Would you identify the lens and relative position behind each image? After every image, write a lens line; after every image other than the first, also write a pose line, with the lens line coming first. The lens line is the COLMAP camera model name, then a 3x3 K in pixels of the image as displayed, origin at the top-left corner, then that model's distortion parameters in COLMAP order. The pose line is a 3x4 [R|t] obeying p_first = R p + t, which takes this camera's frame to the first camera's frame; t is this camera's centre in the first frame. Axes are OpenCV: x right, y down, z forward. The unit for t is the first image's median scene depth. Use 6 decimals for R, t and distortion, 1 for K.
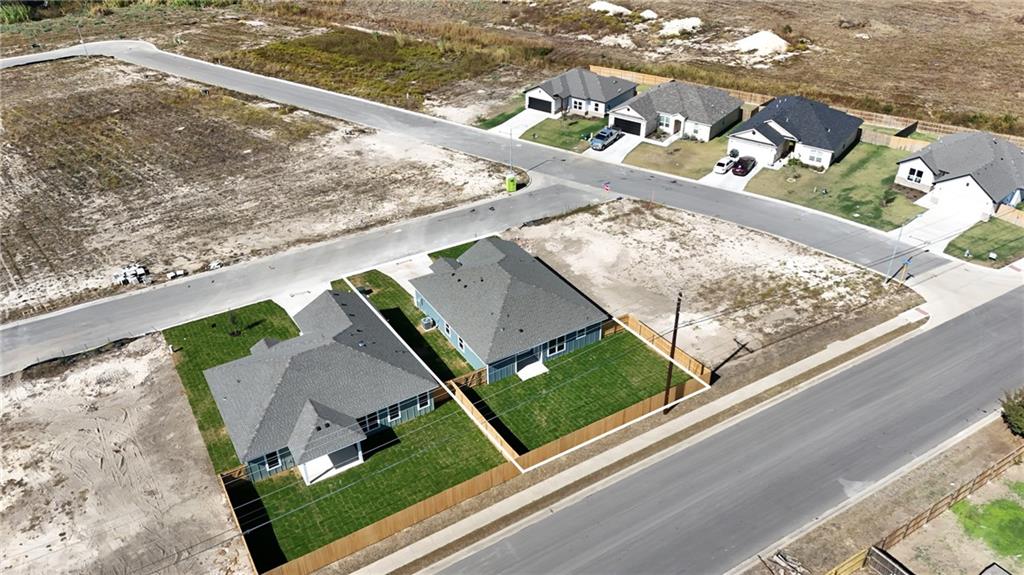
lens RADIAL K [[748.9, 0, 512.0], [0, 748.9, 287.5], [0, 0, 1]] dist [0.079737, -0.090757]
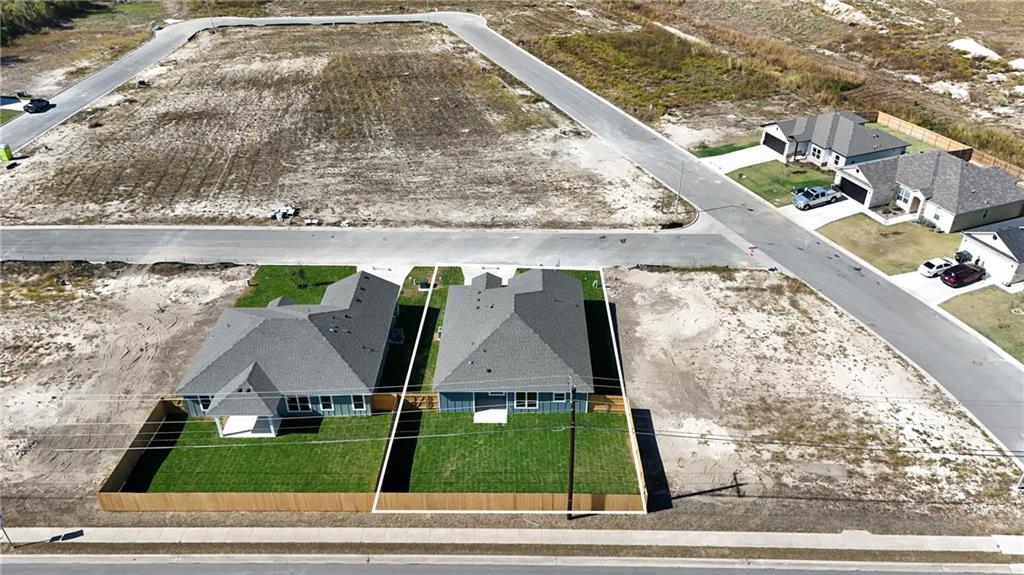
lens RADIAL K [[753.6, 0, 512.0], [0, 753.6, 287.5], [0, 0, 1]] dist [0.071901, -0.088314]
pose [[0.848467, 0.290601, -0.442329, 0.261625], [-0.288713, 0.954602, 0.073351, -0.073270], [0.443564, 0.065470, 0.893848, 0.108085]]
